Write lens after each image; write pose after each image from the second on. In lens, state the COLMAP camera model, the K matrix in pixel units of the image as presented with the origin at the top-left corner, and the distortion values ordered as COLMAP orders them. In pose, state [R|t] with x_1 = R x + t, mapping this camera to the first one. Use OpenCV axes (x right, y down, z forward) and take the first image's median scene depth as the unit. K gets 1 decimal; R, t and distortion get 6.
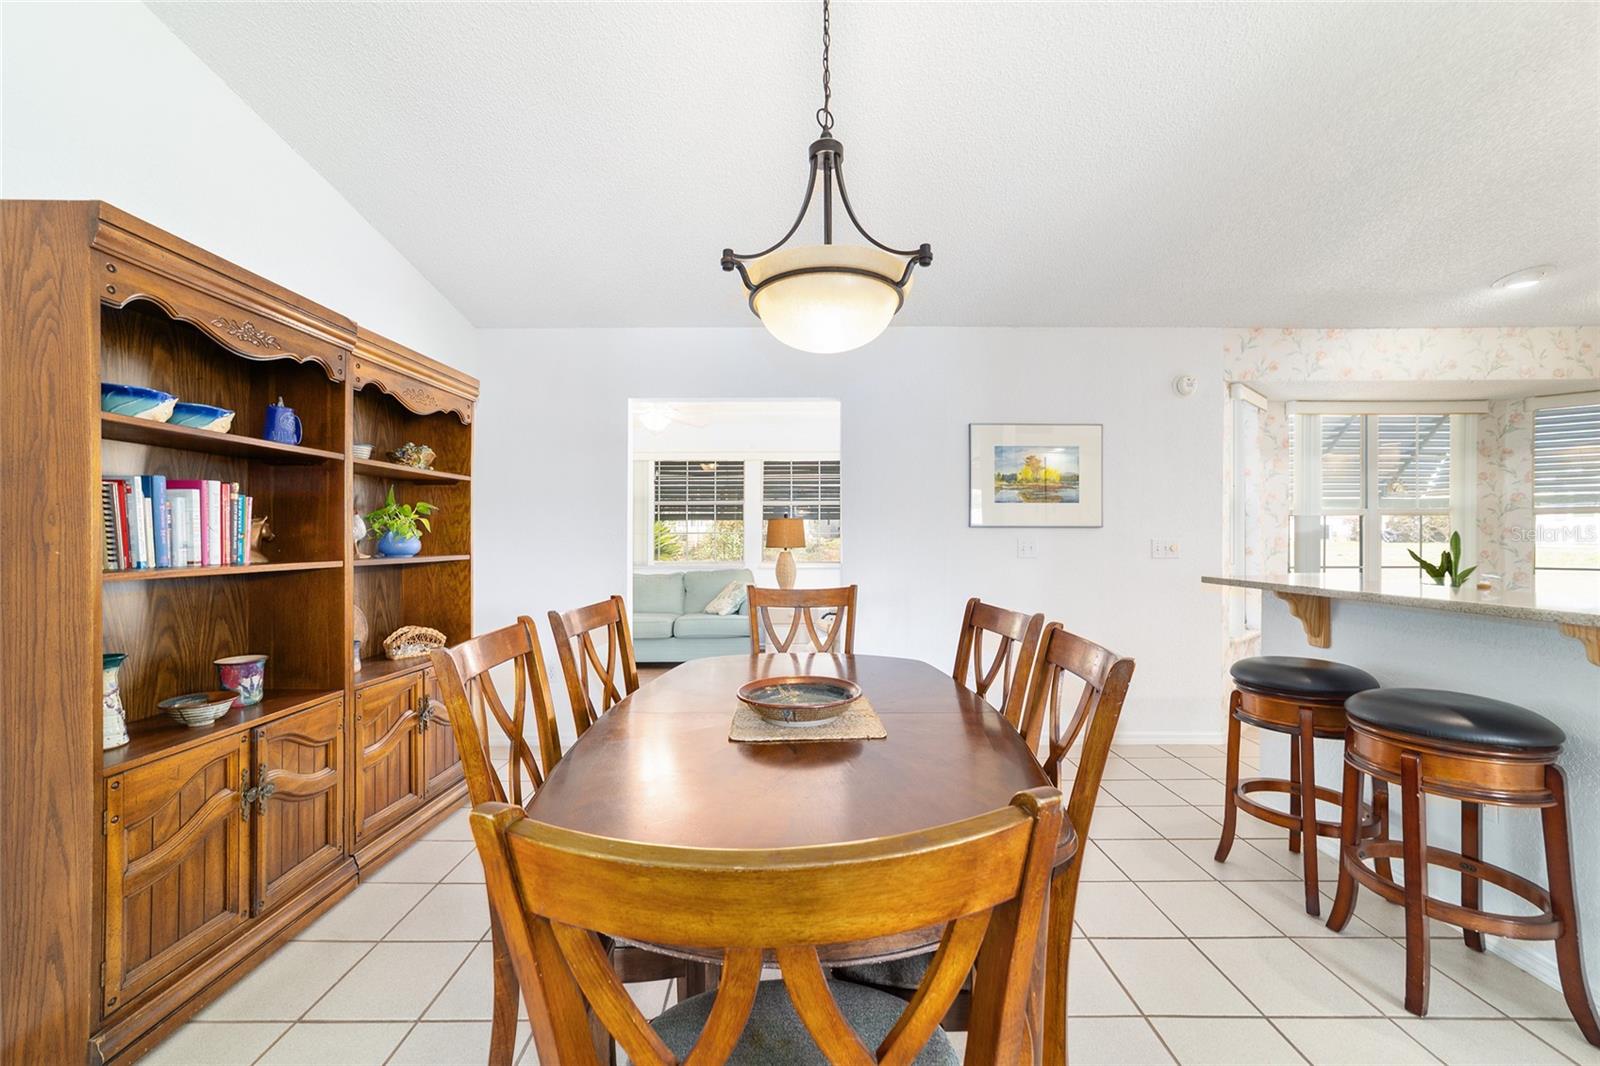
lens RADIAL K [[616.1, 0, 790.9], [0, 616.1, 536.0], [0, 0, 1]] dist [-0.016894, 0.008015]
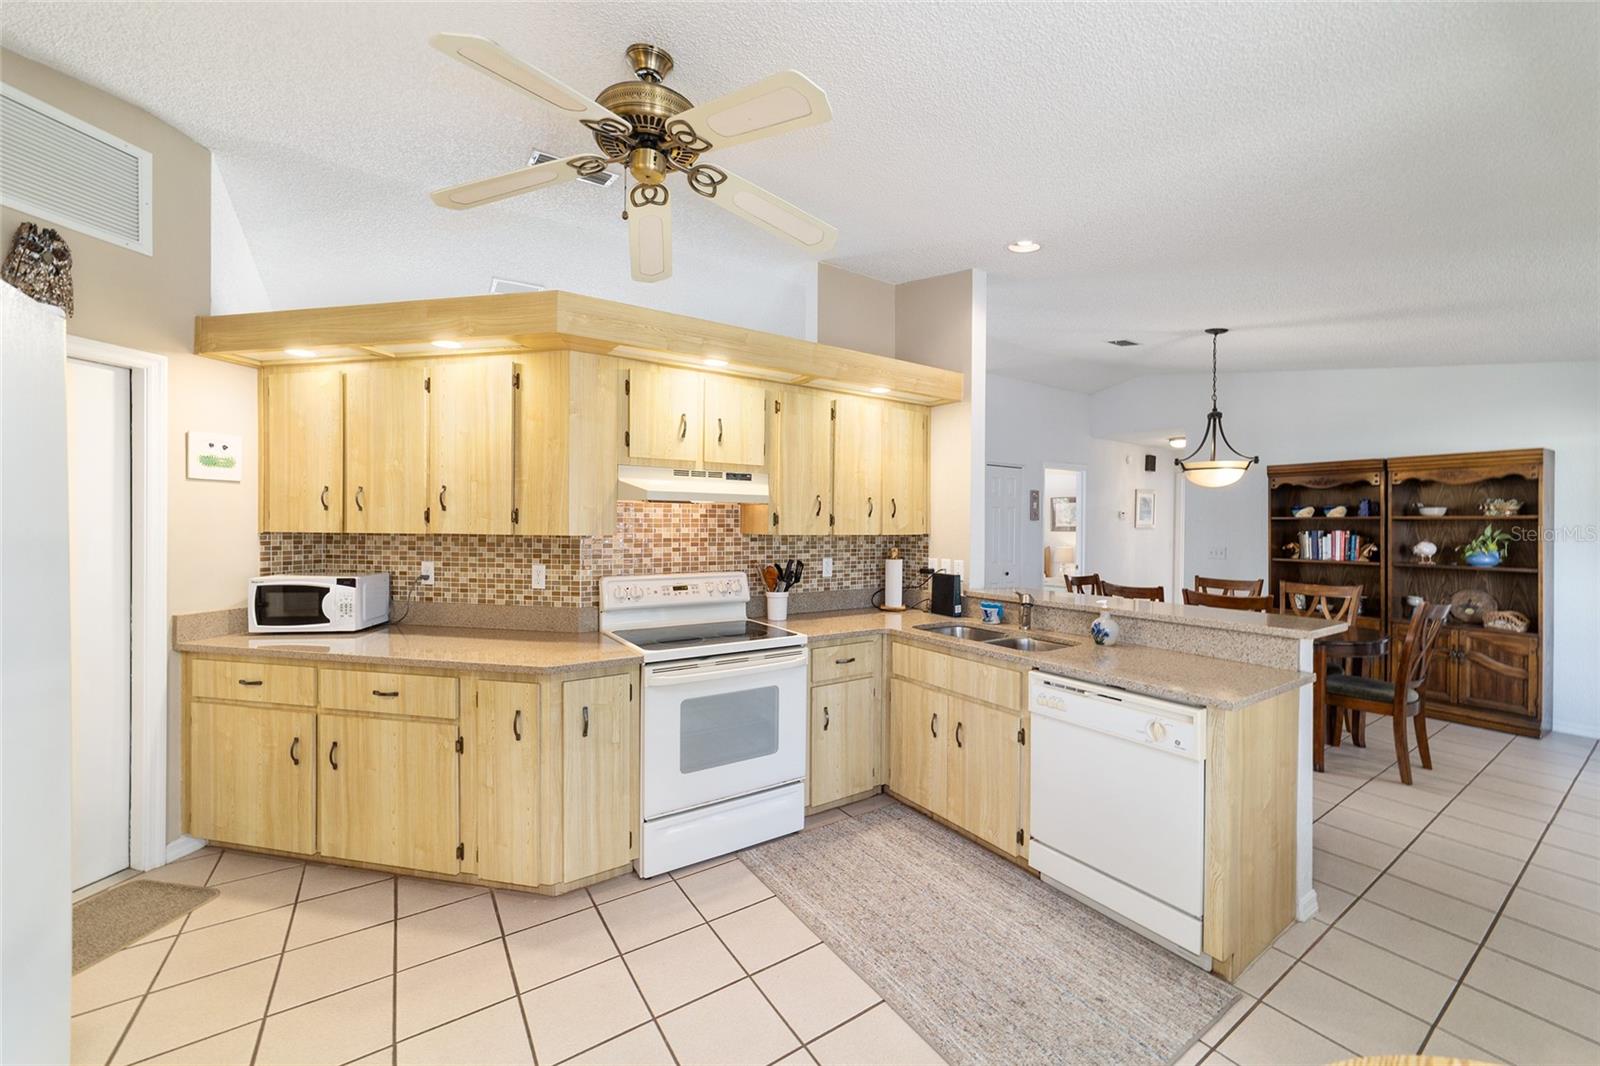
lens RADIAL K [[616.1, 0, 797.4], [0, 616.1, 530.4], [0, 0, 1]] dist [-0.016894, 0.008015]
pose [[-0.831805, 0.000622, -0.555067, 1.828958], [-0.004559, 0.999958, 0.007952, -0.068538], [0.555049, 0.009145, -0.831768, 1.305475]]
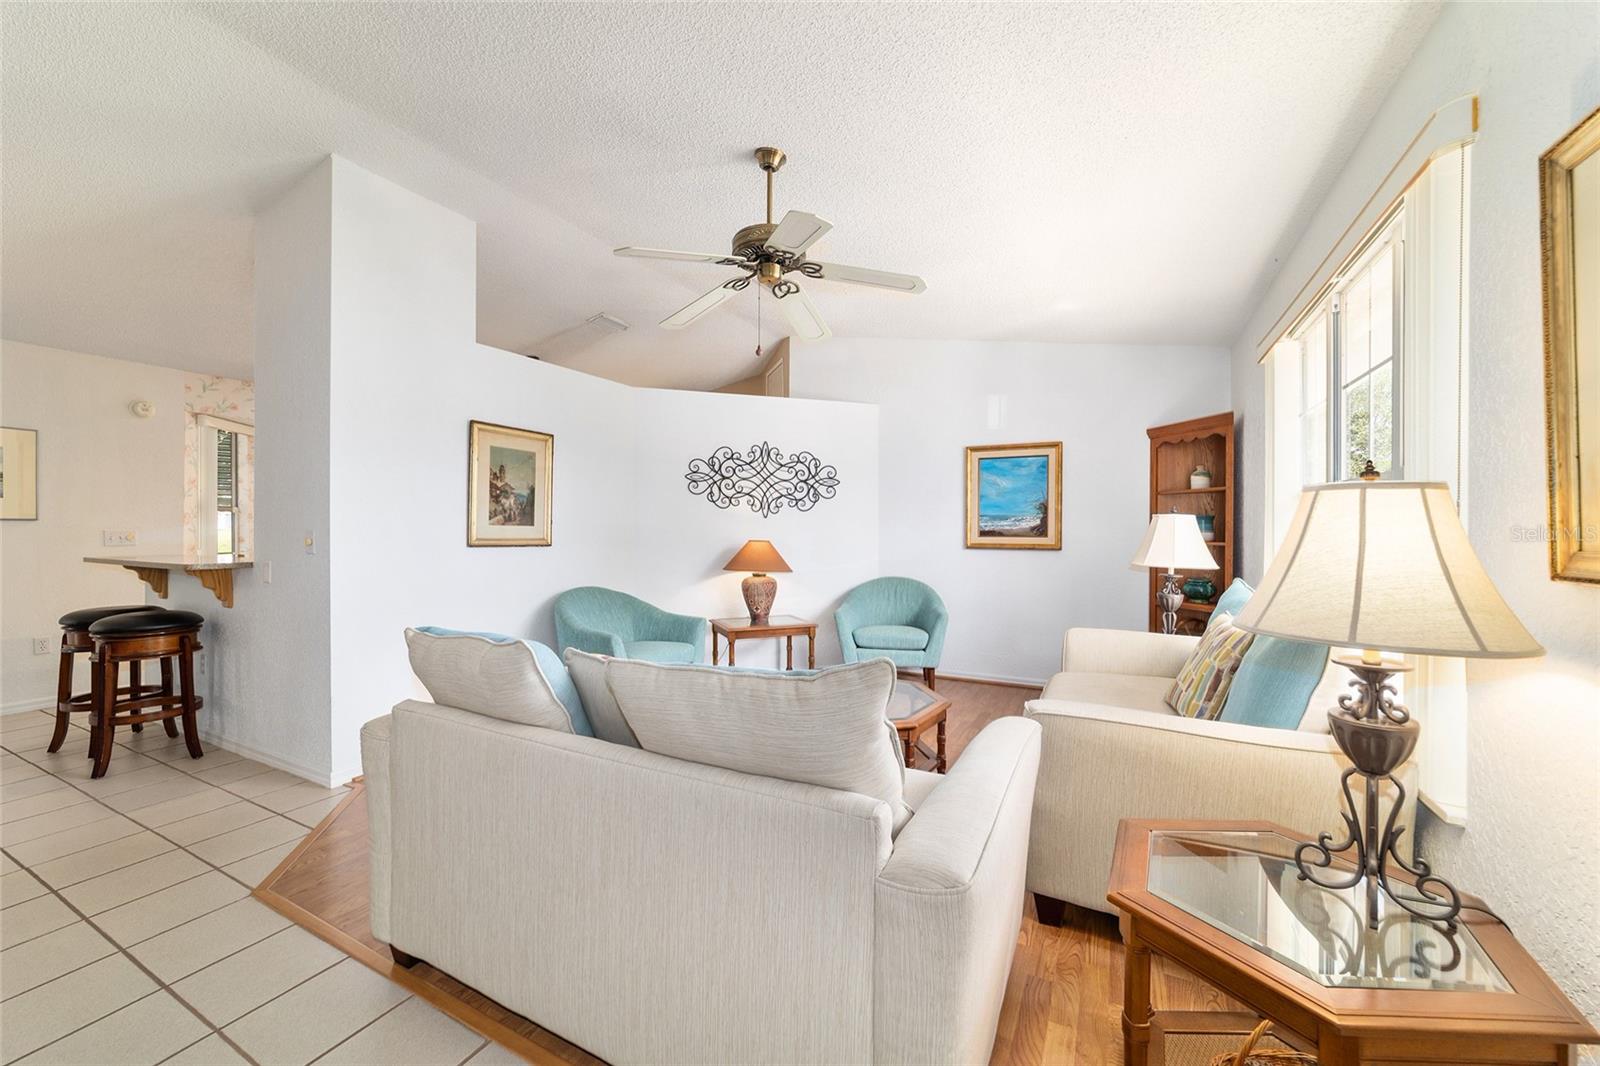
lens RADIAL K [[616.1, 0, 811.7], [0, 616.1, 532.7], [0, 0, 1]] dist [-0.016894, 0.008015]
pose [[0.453962, -0.003550, 0.891014, 0.194819], [-0.002205, 0.999985, 0.005108, 0.000245], [-0.891018, -0.004283, 0.453947, -1.086494]]
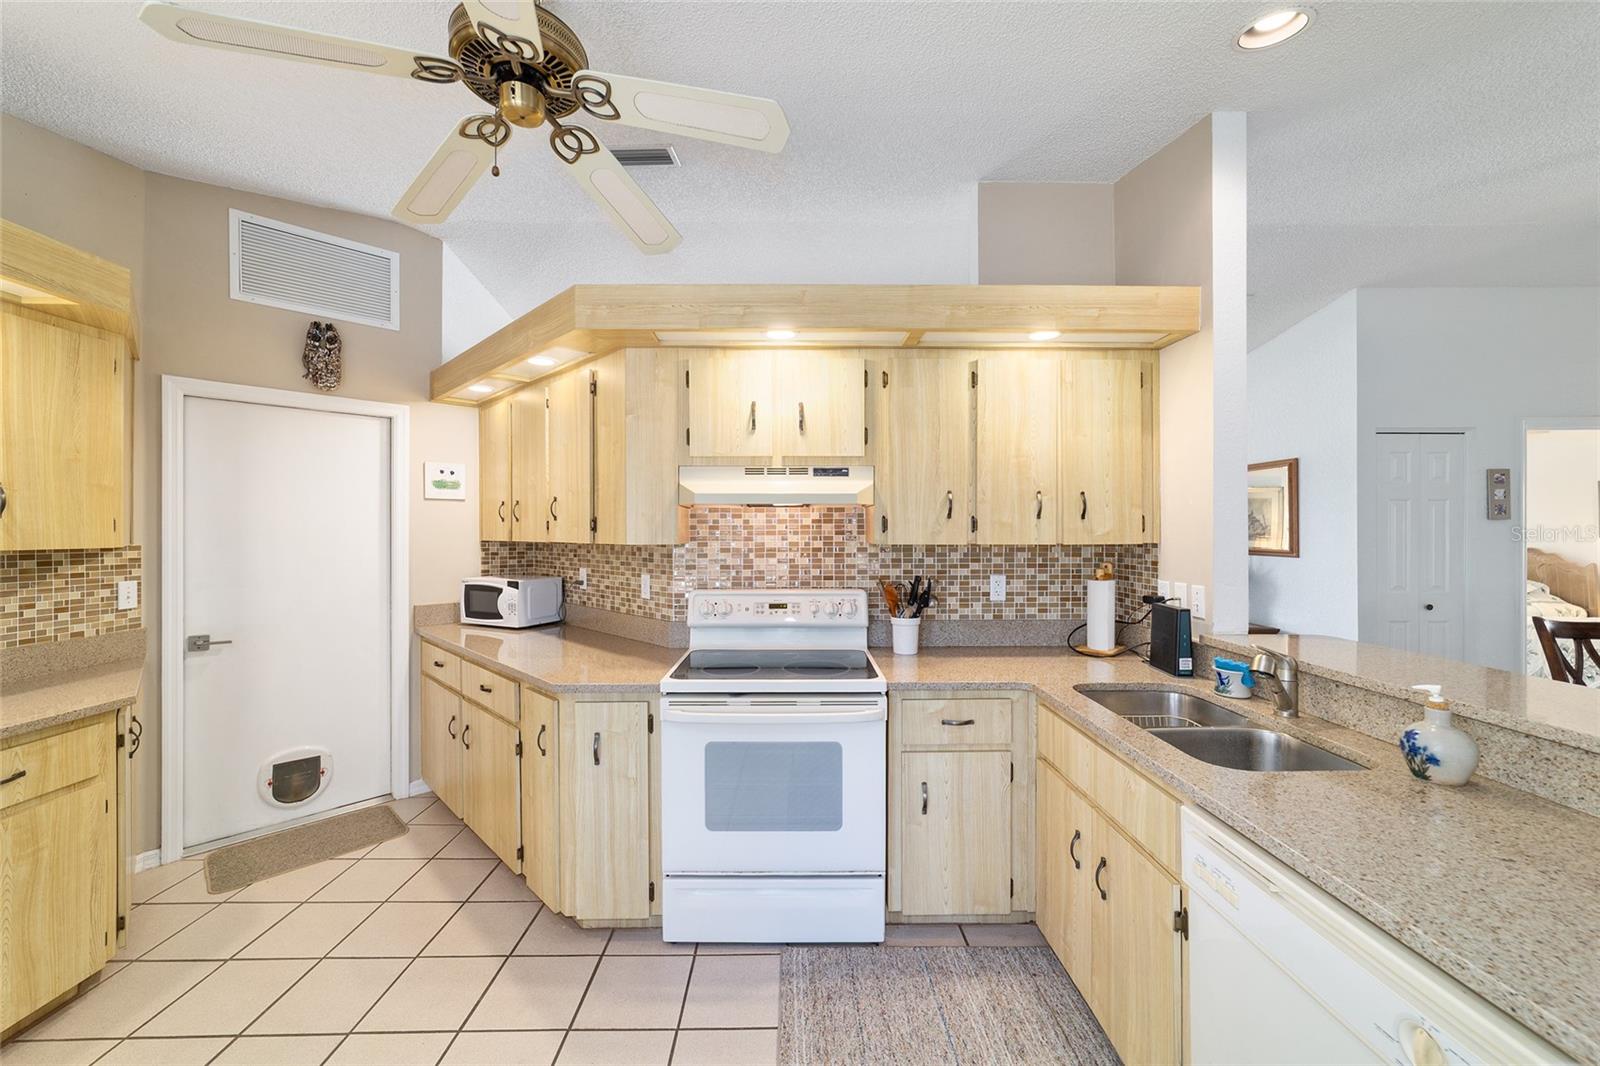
lens RADIAL K [[616.1, 0, 799.0], [0, 616.1, 533.2], [0, 0, 1]] dist [-0.016894, 0.008015]
pose [[-0.999919, 0.003109, -0.012345, 1.354176], [0.003093, 0.999994, 0.001279, -0.068597], [0.012349, 0.001241, -0.999923, 1.216476]]
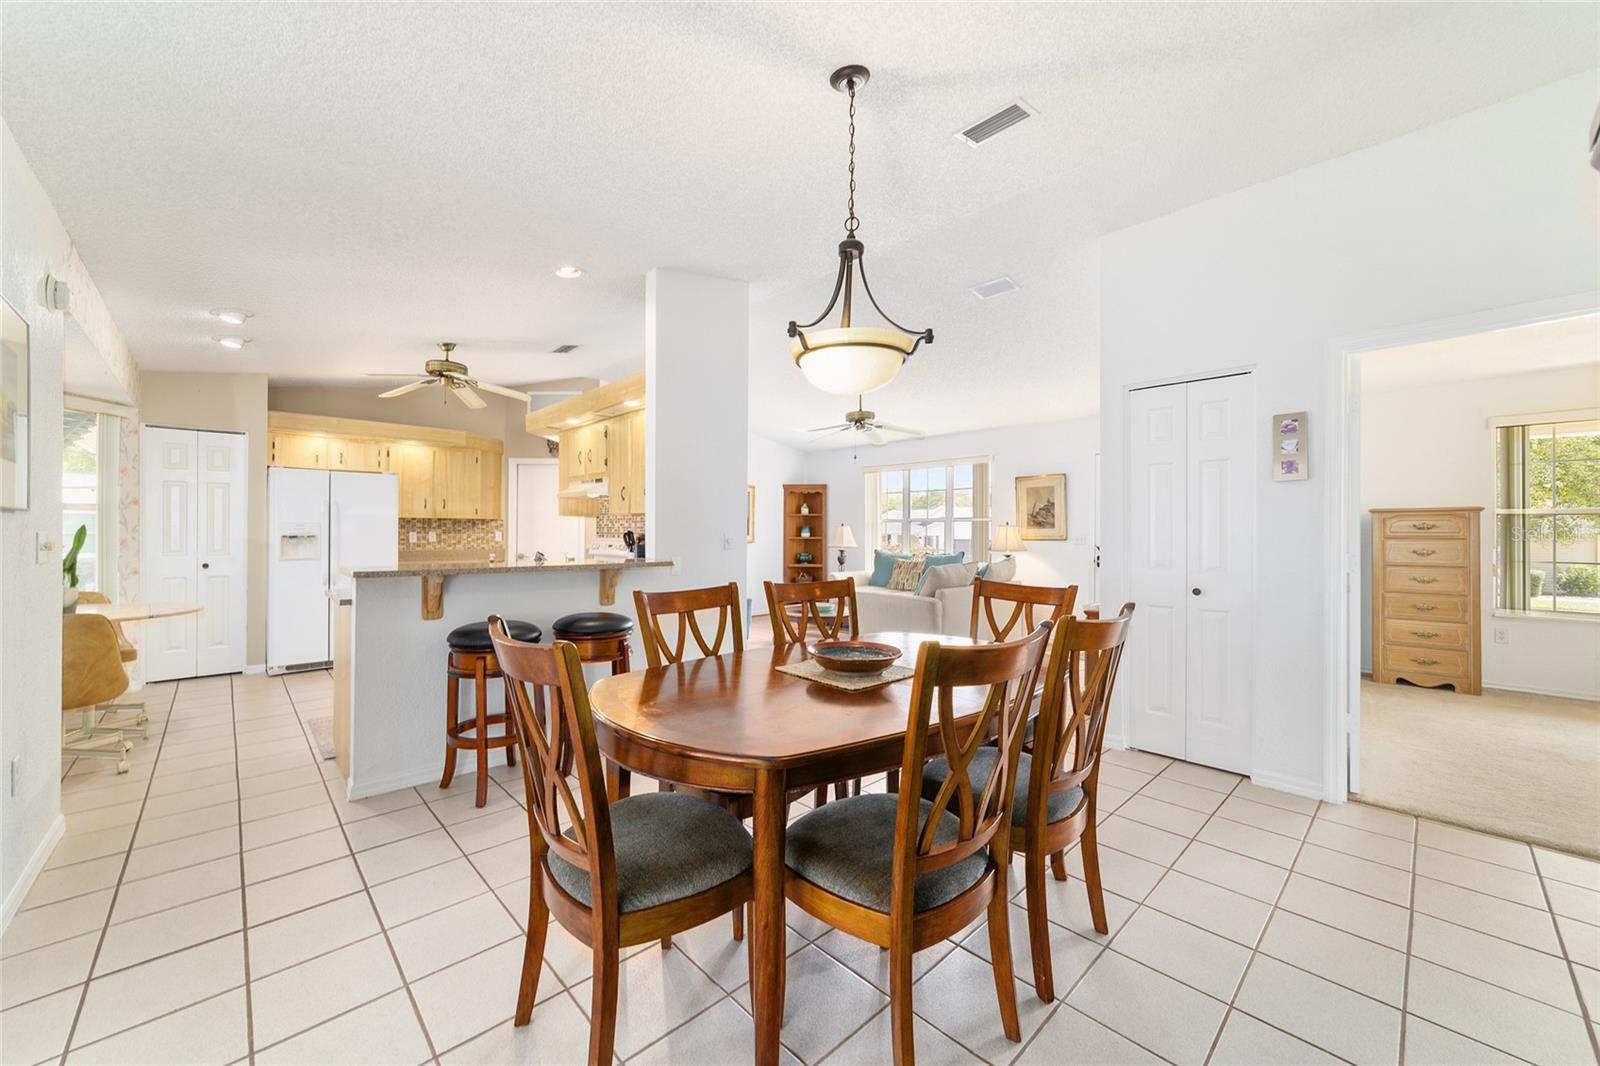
lens RADIAL K [[616.1, 0, 800.0], [0, 616.1, 527.3], [0, 0, 1]] dist [-0.016894, 0.008015]
pose [[-0.688601, 0.003865, 0.725130, -0.510831], [-0.004126, 0.999949, -0.009247, 0.003584], [-0.725129, -0.009359, -0.688550, 1.172270]]
